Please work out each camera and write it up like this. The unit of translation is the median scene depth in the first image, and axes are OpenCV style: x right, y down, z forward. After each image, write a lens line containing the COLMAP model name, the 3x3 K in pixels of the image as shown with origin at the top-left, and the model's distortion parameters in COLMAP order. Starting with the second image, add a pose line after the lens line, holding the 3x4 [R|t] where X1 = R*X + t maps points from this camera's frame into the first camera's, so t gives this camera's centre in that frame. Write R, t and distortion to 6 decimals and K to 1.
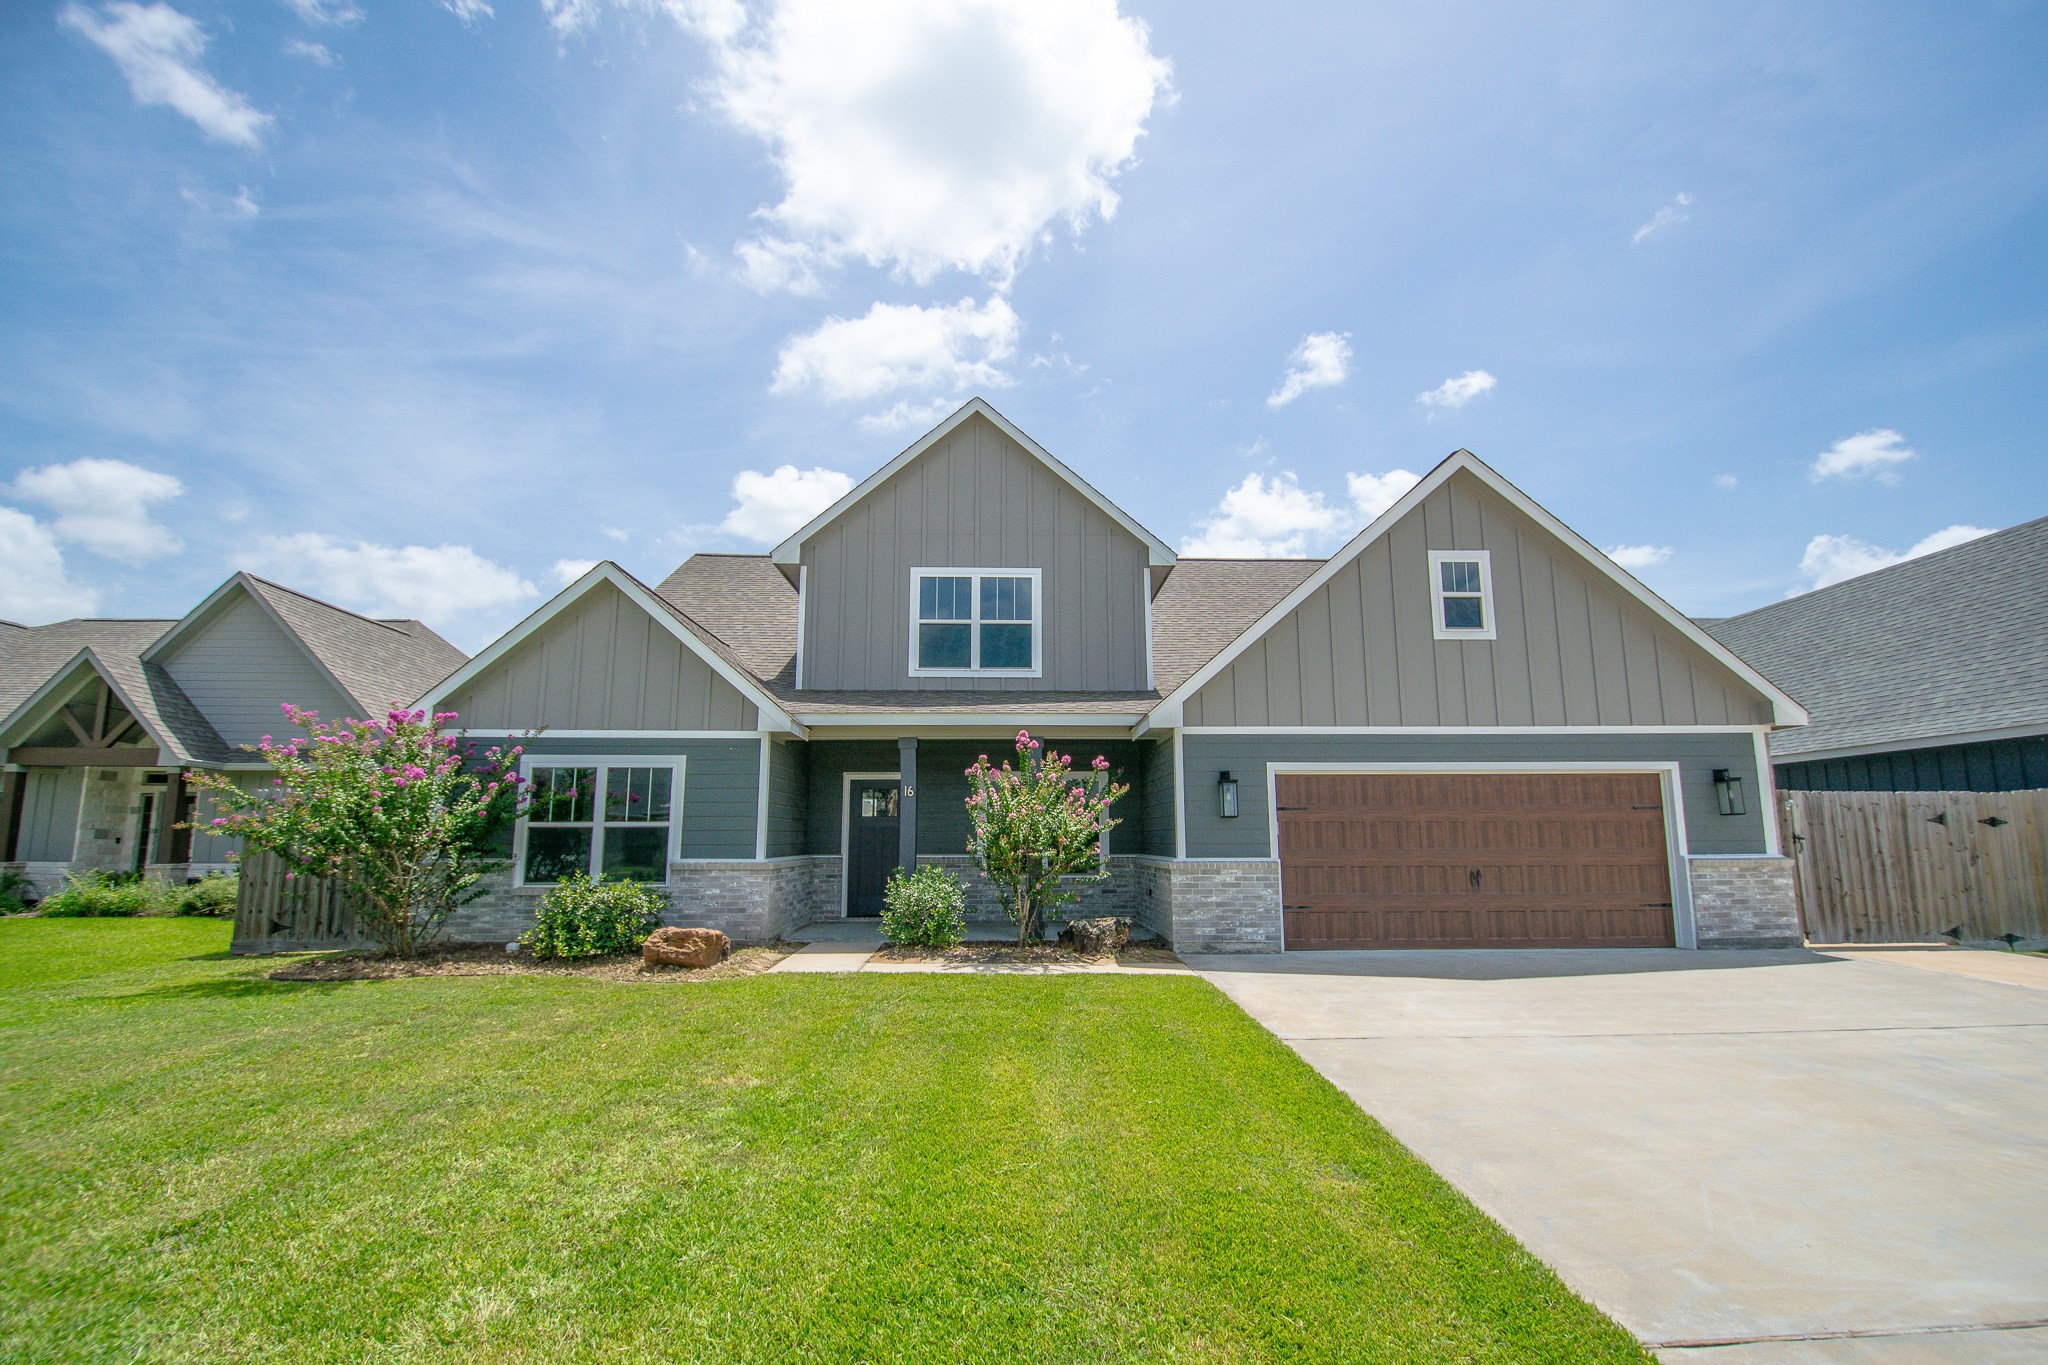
lens RADIAL K [[909.1, 0, 1030.7], [0, 909.1, 694.9], [0, 0, 1]] dist [-0.008458, -0.007151]
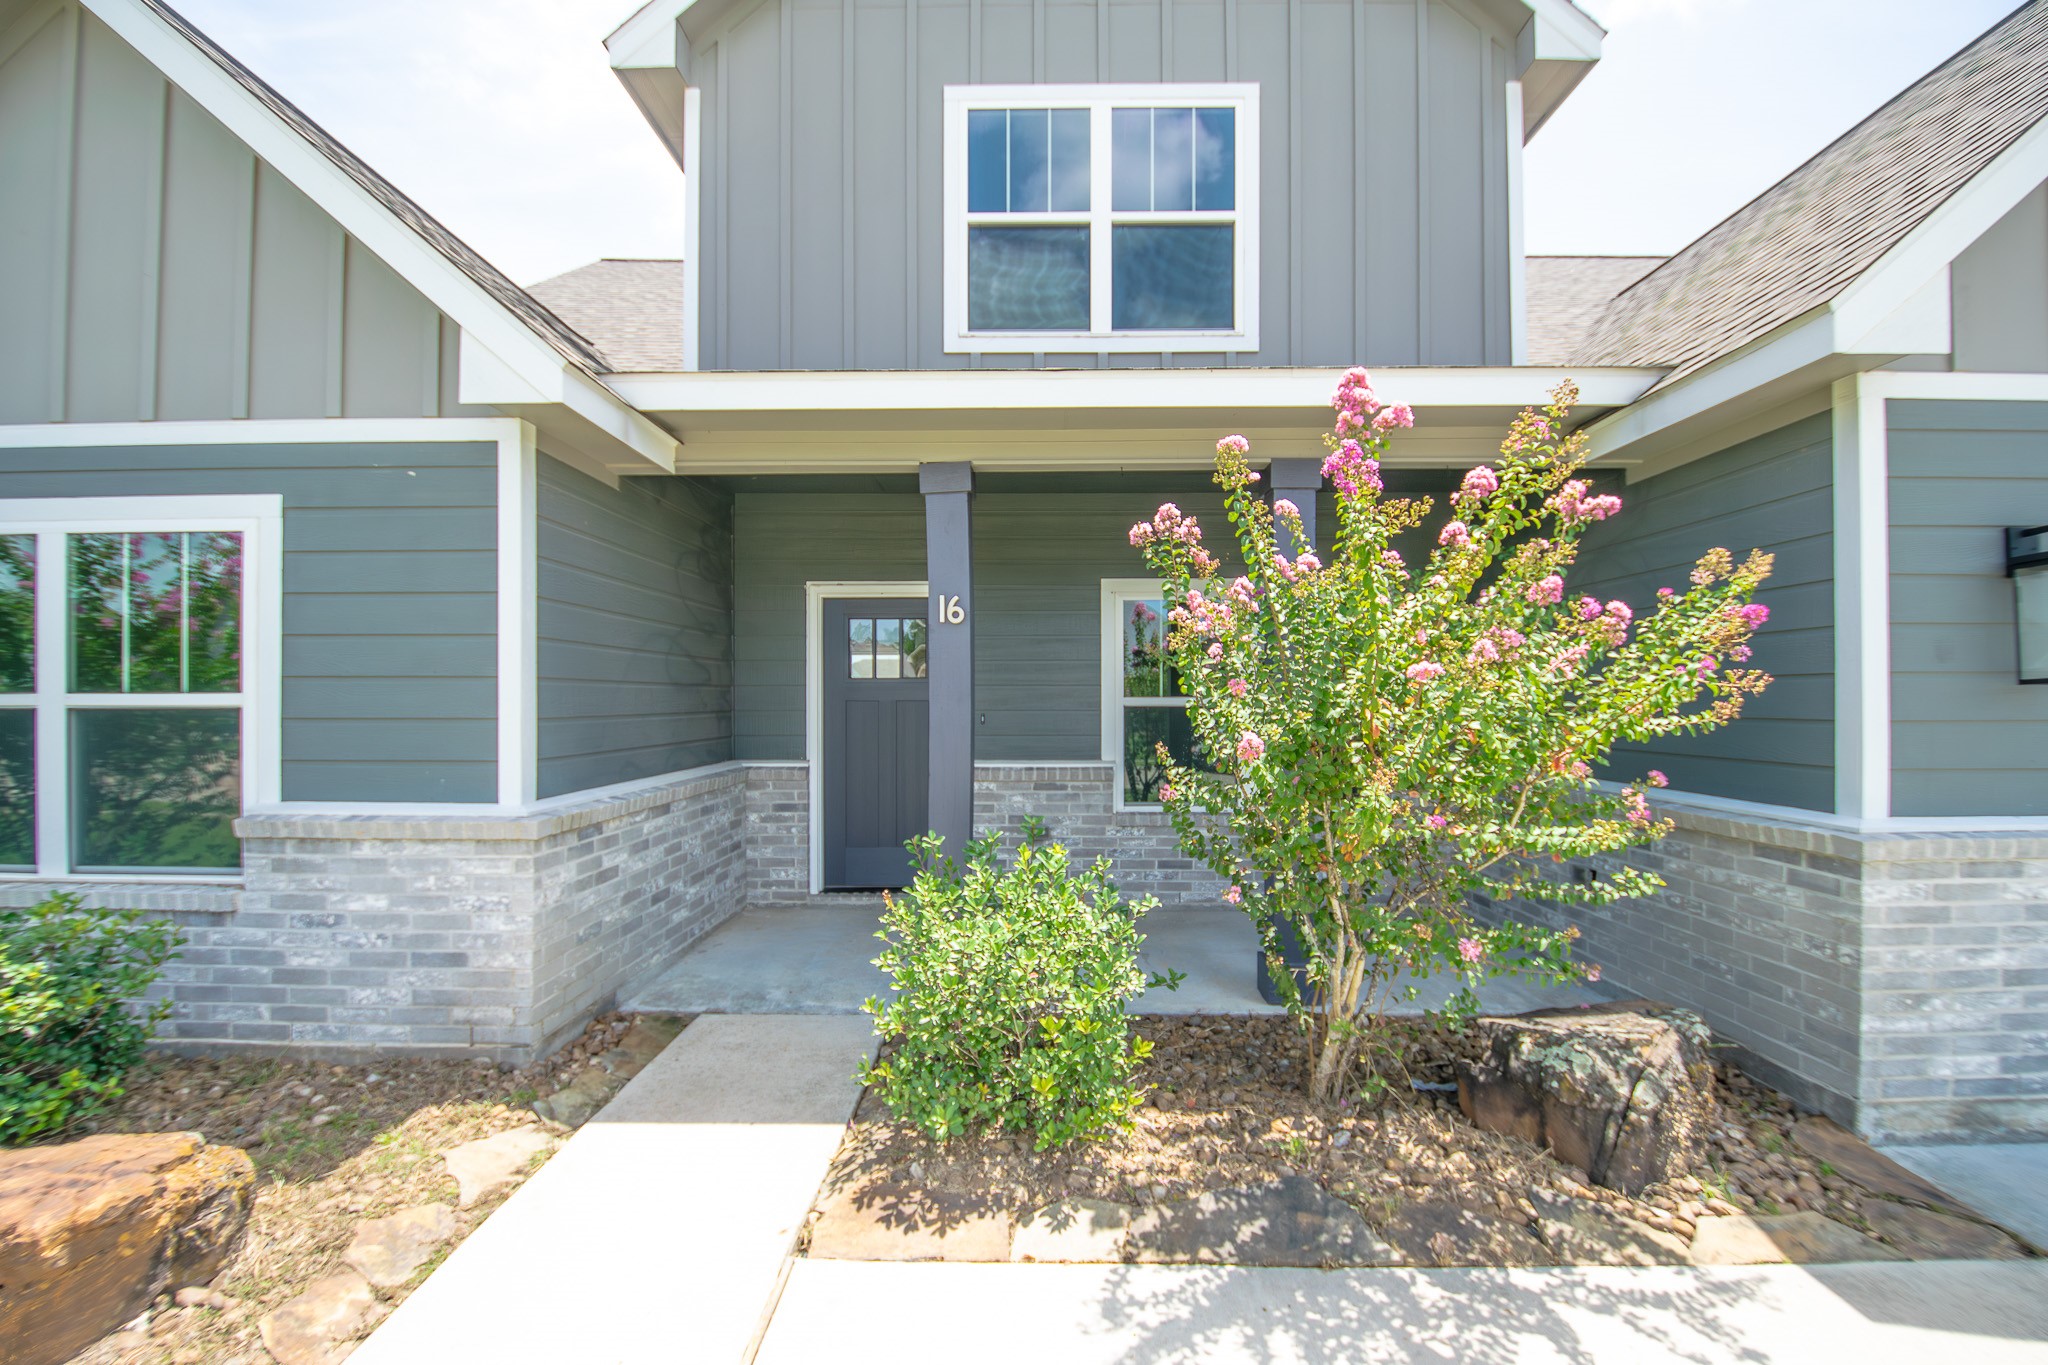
lens RADIAL K [[909.1, 0, 1031.7], [0, 909.1, 700.1], [0, 0, 1]] dist [-0.008458, -0.007151]
pose [[0.999083, 0.001402, -0.042782, -0.092935], [0.005323, 0.987635, 0.156680, 0.091996], [0.042473, -0.156765, 0.986722, 0.687653]]
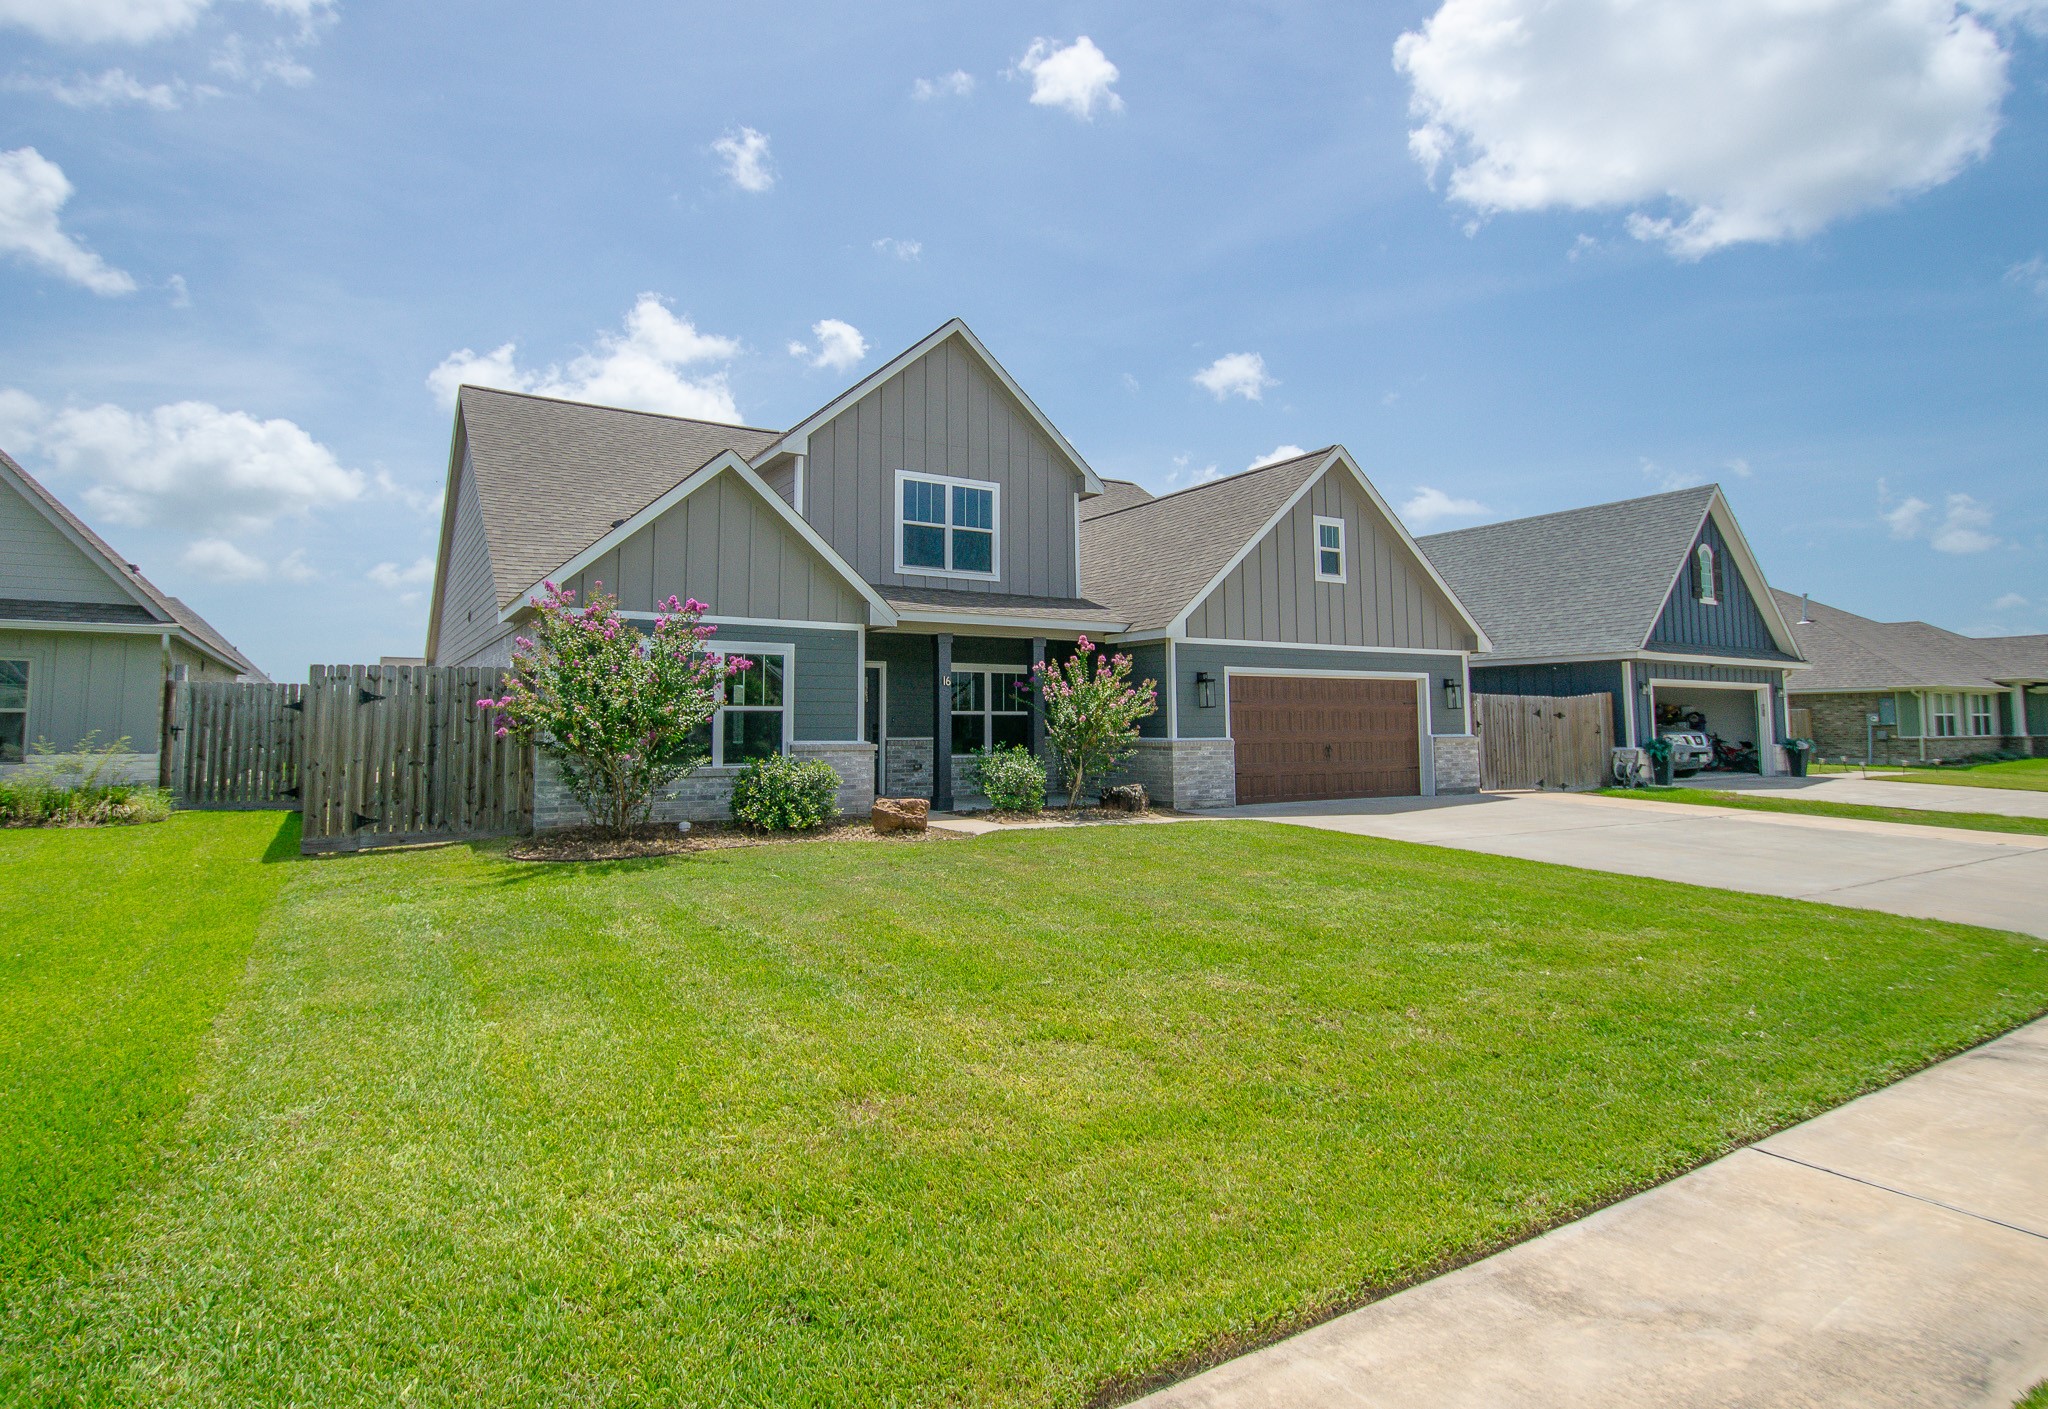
lens RADIAL K [[1072.9, 0, 965.7], [0, 1072.9, 615.3], [0, 0, 1]] dist [-0.020196, 0.000598]
pose [[0.876867, 0.050431, 0.478080, -0.817113], [-0.075349, 0.996609, 0.033072, -0.022857], [-0.474791, -0.065023, 0.877693, -0.188771]]
